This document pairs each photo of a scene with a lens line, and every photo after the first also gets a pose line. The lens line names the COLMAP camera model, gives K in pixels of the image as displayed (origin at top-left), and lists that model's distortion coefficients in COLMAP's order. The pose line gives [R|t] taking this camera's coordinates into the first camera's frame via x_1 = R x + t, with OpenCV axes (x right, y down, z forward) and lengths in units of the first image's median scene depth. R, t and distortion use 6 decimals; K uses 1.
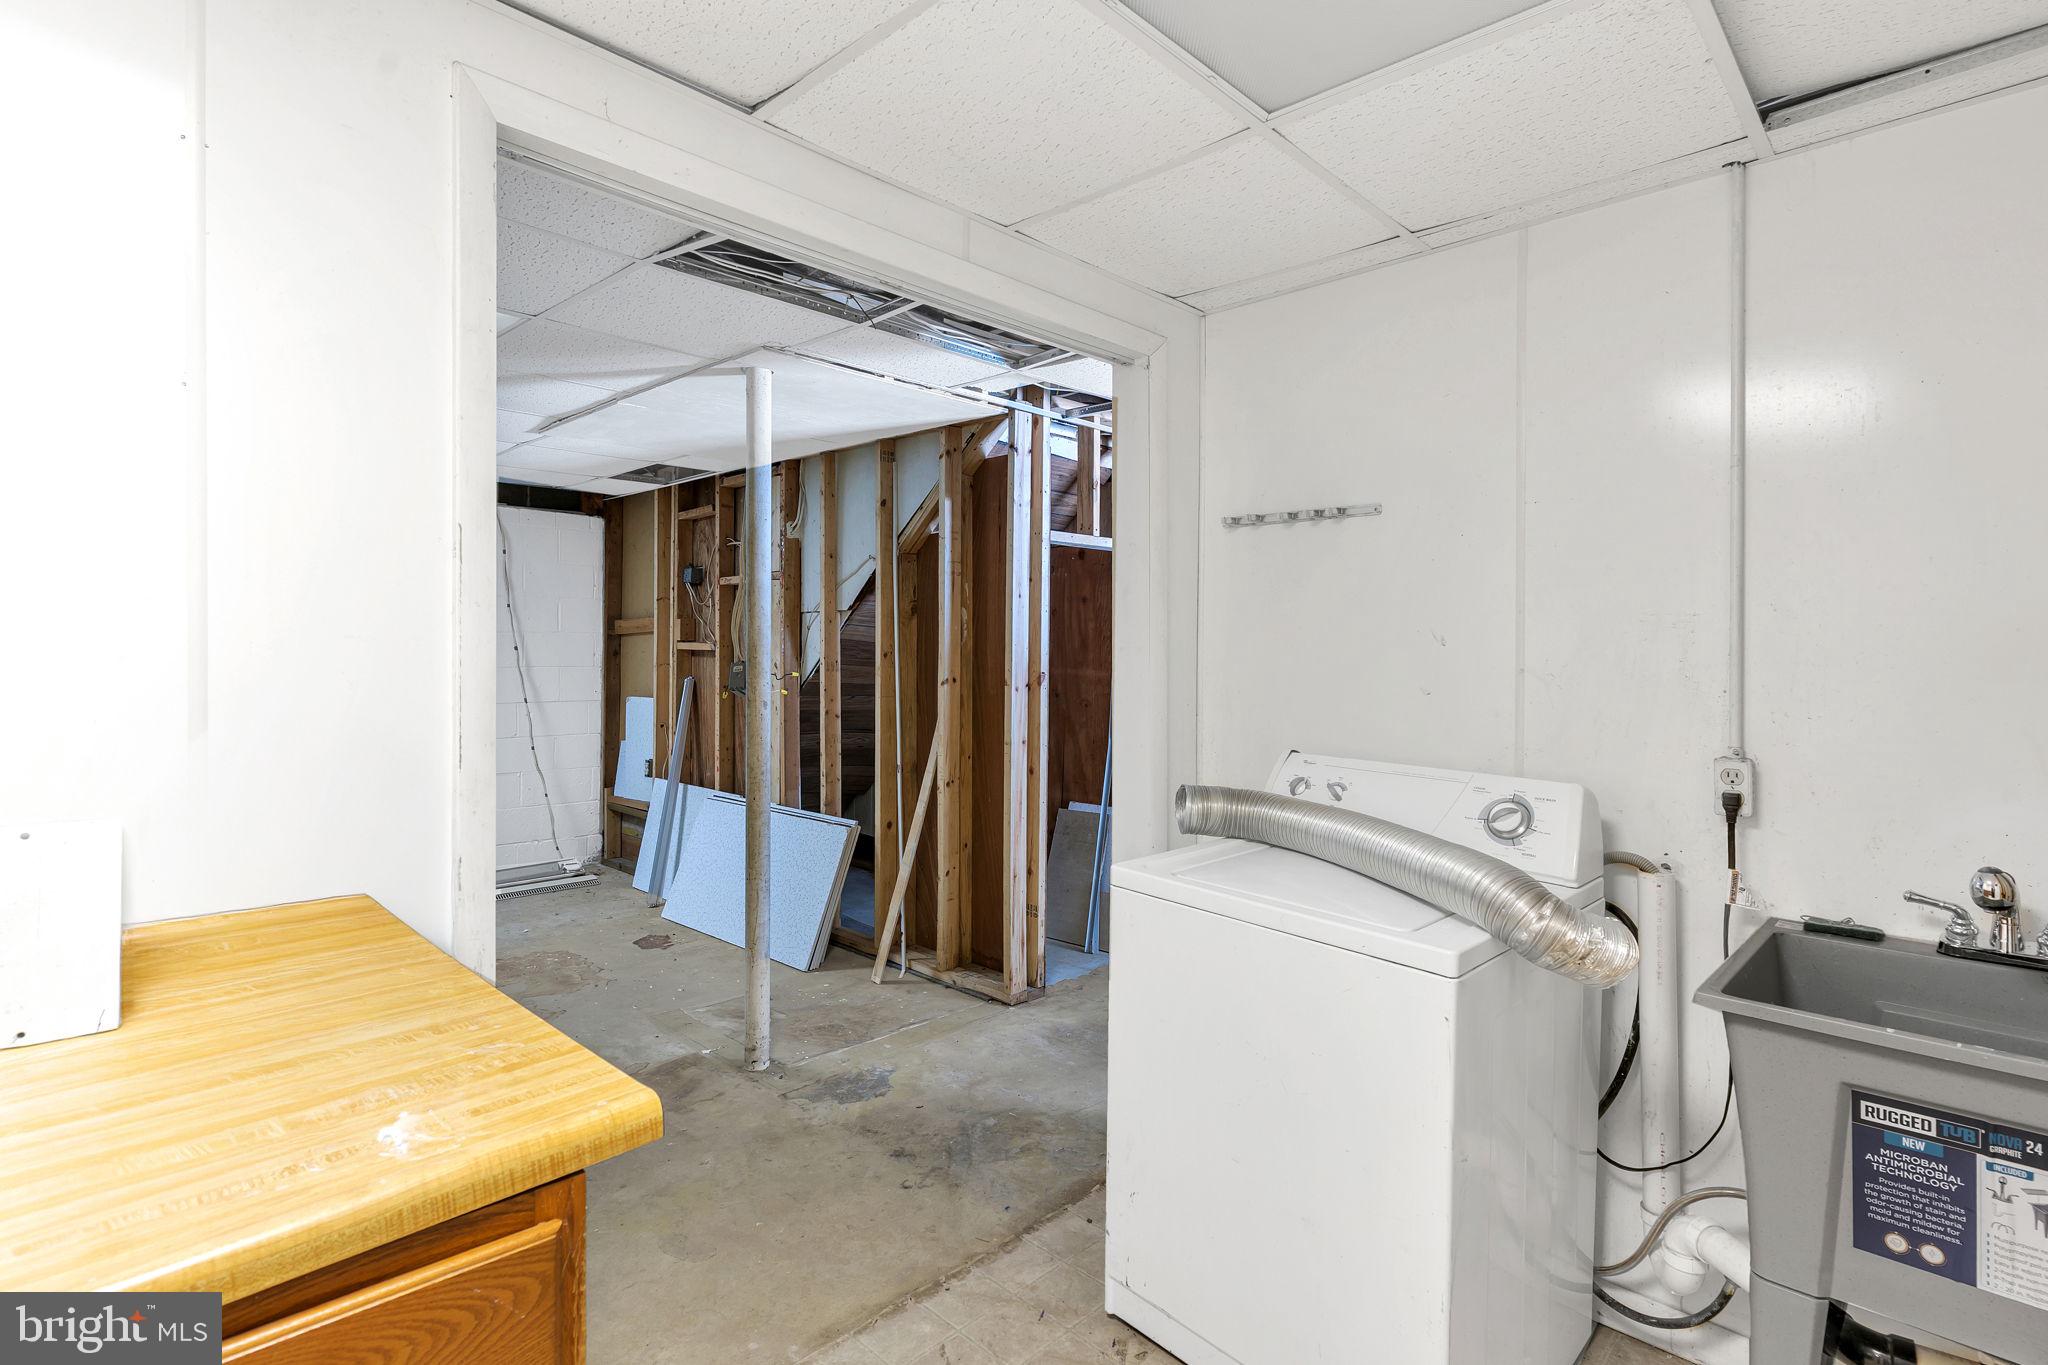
lens RADIAL K [[995.9, 0, 1022.7], [0, 995.9, 648.8], [0, 0, 1]] dist [0.001742, 0.000042]
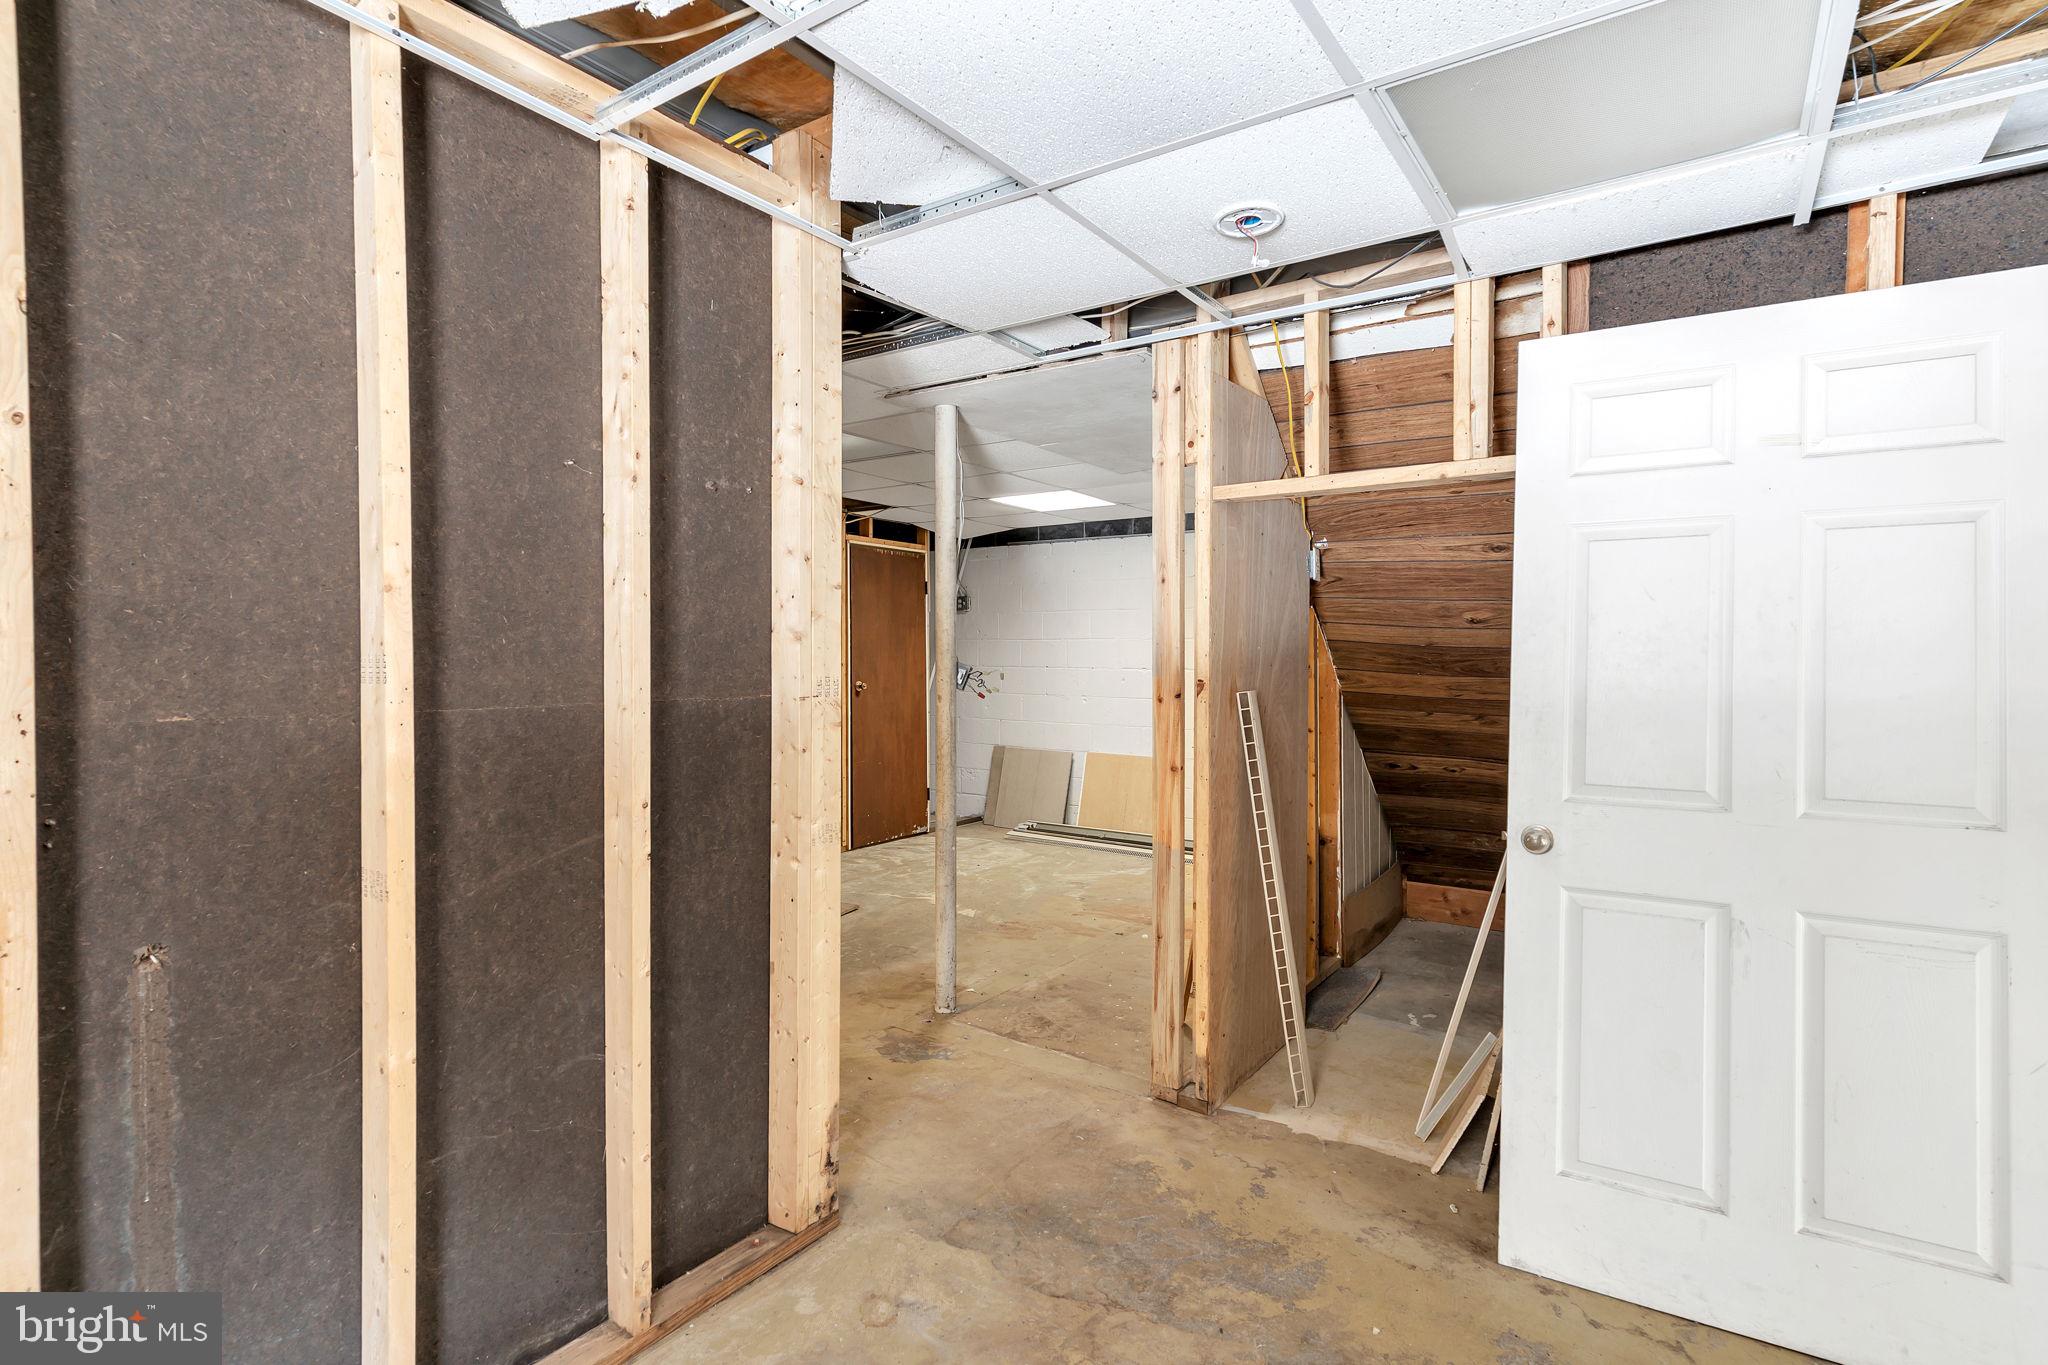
lens RADIAL K [[995.9, 0, 1022.7], [0, 995.9, 648.8], [0, 0, 1]] dist [0.001742, 0.000042]
pose [[0.163062, 0.000999, -0.986615, 0.940758], [0.001240, 0.999998, 0.001217, -0.000660], [0.986615, -0.001421, 0.163060, 0.954464]]
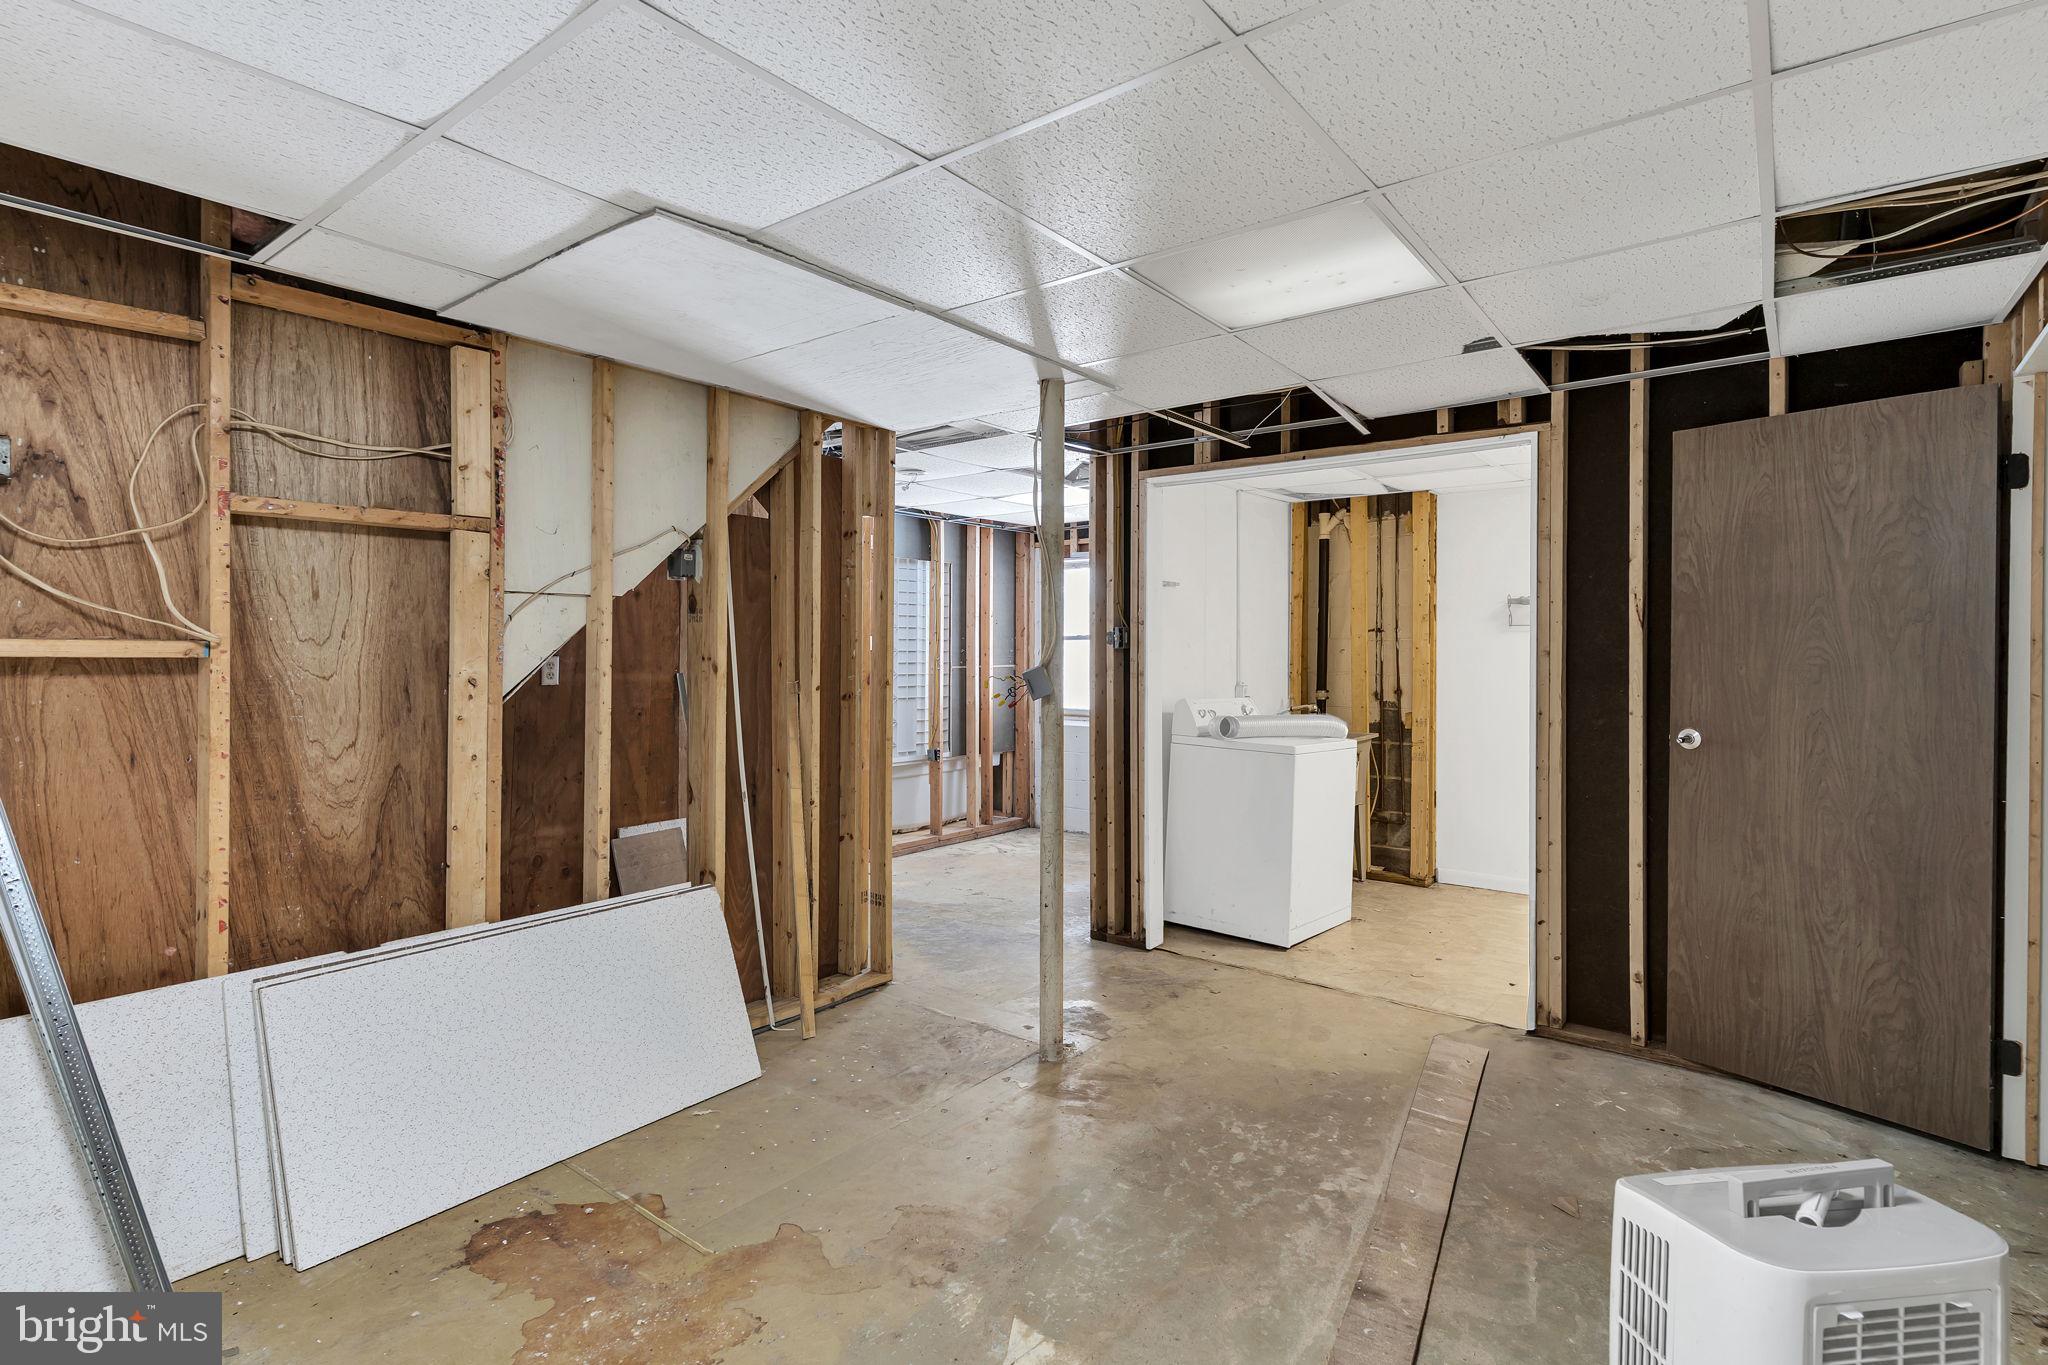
lens RADIAL K [[995.9, 0, 1022.7], [0, 995.9, 648.8], [0, 0, 1]] dist [0.001742, 0.000042]
pose [[-0.105415, -0.004964, 0.994416, -1.366088], [-0.002363, 0.999986, 0.004742, -0.009611], [-0.994425, -0.001850, -0.105426, 1.207770]]
